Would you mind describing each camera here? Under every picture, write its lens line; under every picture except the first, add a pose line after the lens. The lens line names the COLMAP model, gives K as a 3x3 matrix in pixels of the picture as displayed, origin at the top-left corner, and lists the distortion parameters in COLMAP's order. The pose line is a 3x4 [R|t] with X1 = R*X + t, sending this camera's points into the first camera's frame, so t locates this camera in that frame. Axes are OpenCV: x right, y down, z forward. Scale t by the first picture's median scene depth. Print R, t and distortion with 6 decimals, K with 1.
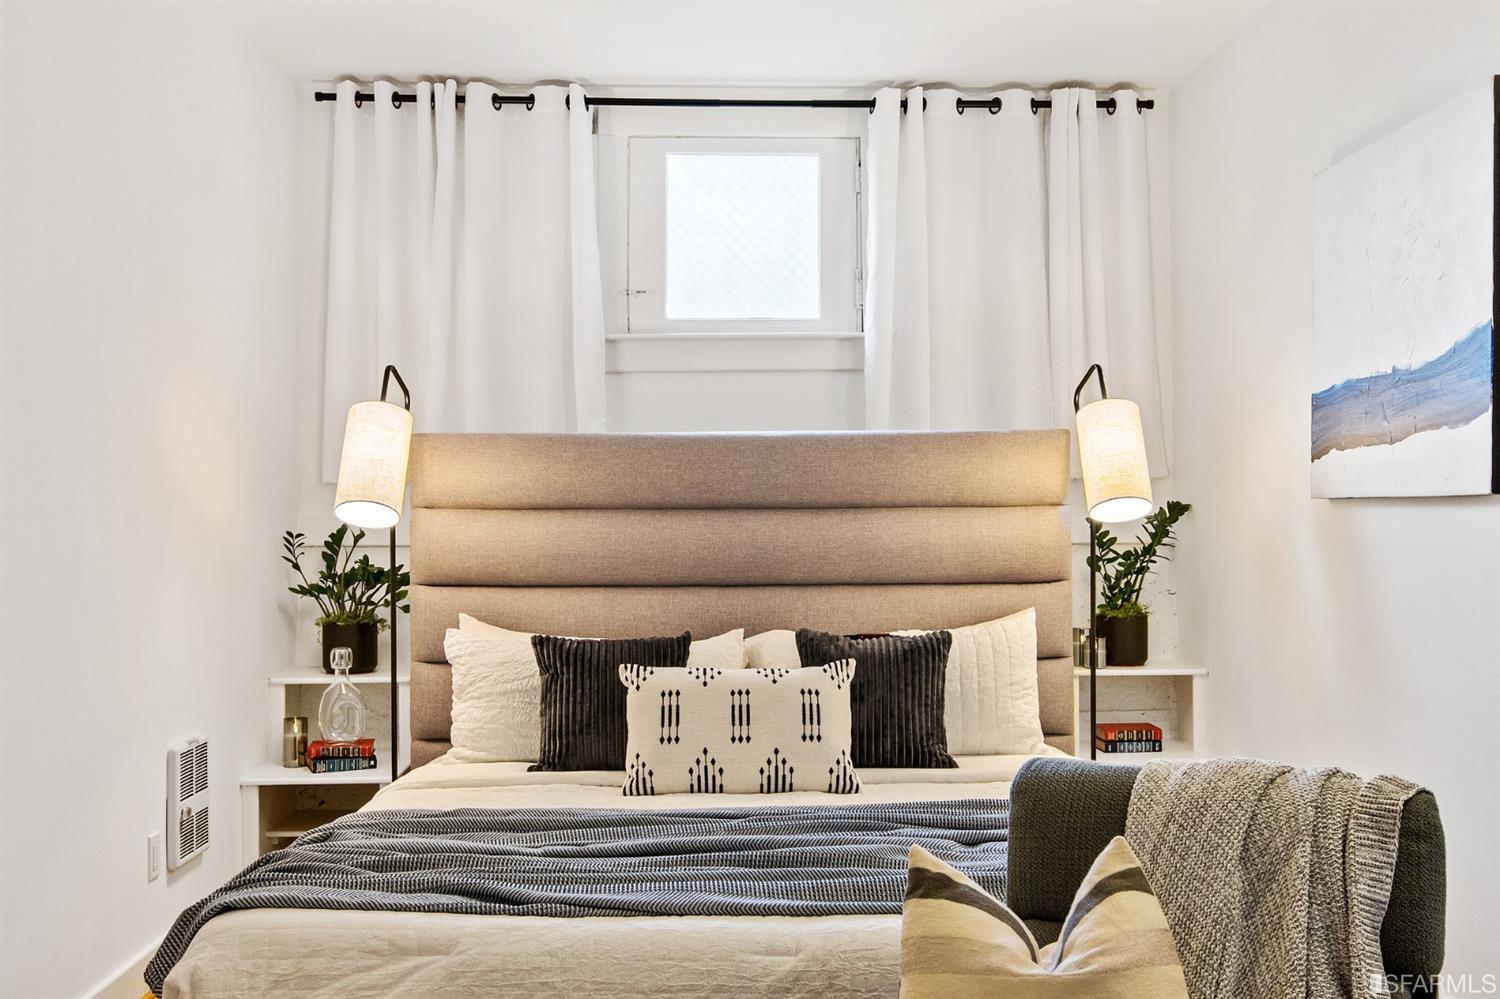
lens RADIAL K [[1375.4, 0, 750.2], [0, 1375.4, 503.3], [0, 0, 1]] dist [0.007979, 0.000000]
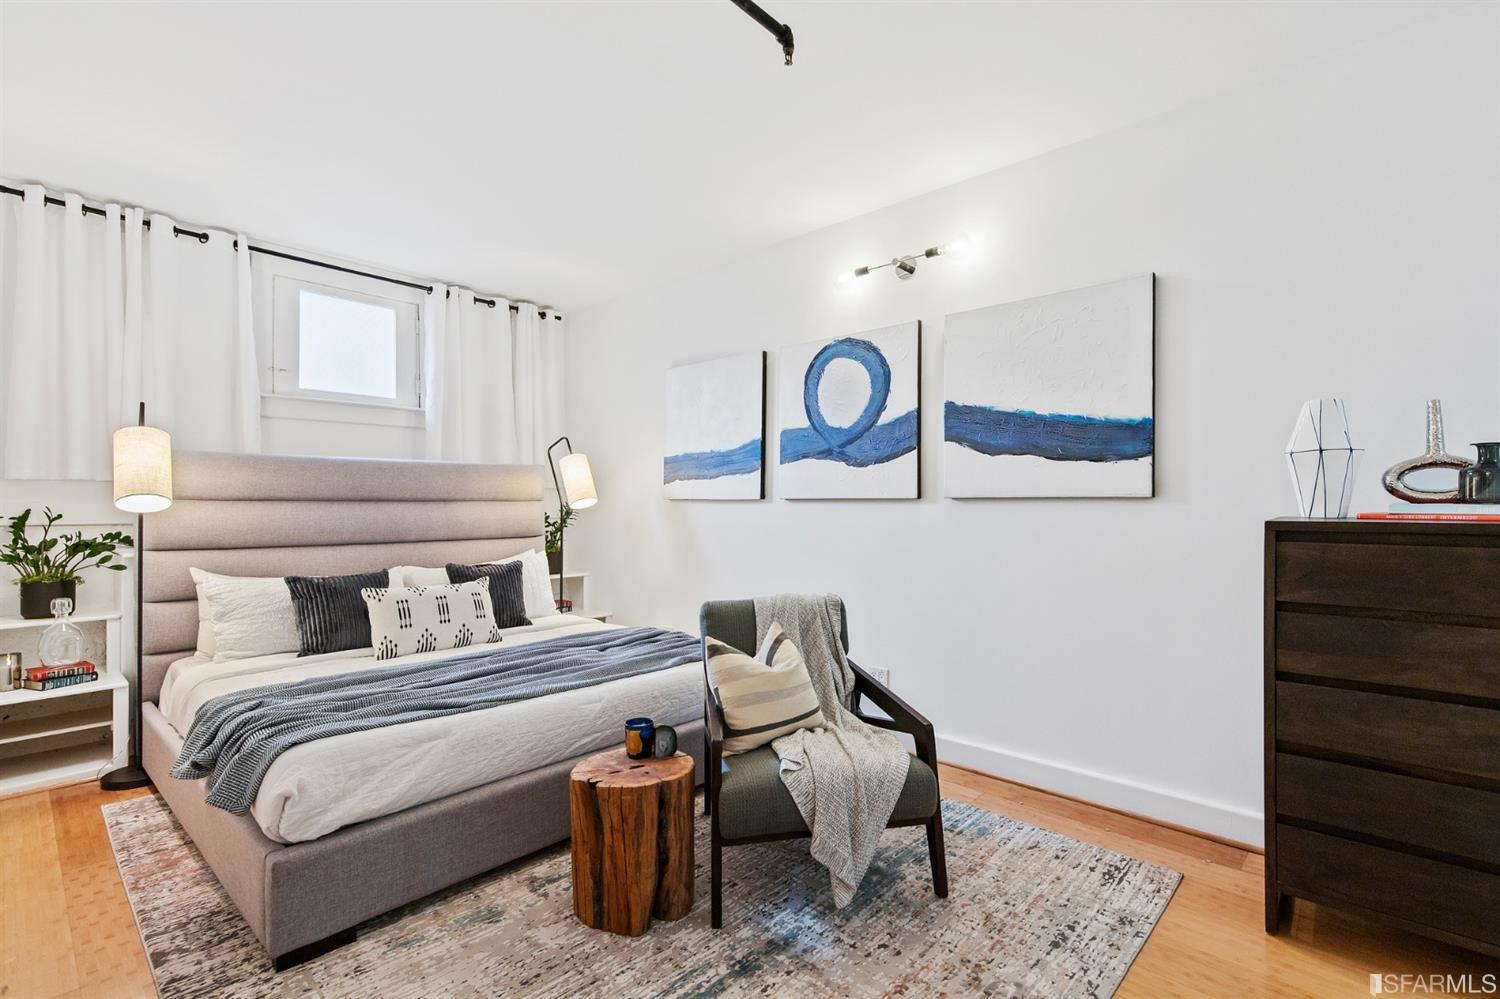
lens RADIAL K [[677.0, 0, 745.1], [0, 677.0, 503.9], [0, 0, 1]] dist [0.002914, -0.000288]
pose [[0.708004, 0.005365, 0.706188, -0.300464], [-0.011306, 0.999929, 0.003738, -0.001147], [-0.706117, -0.010631, 0.708015, 0.026249]]
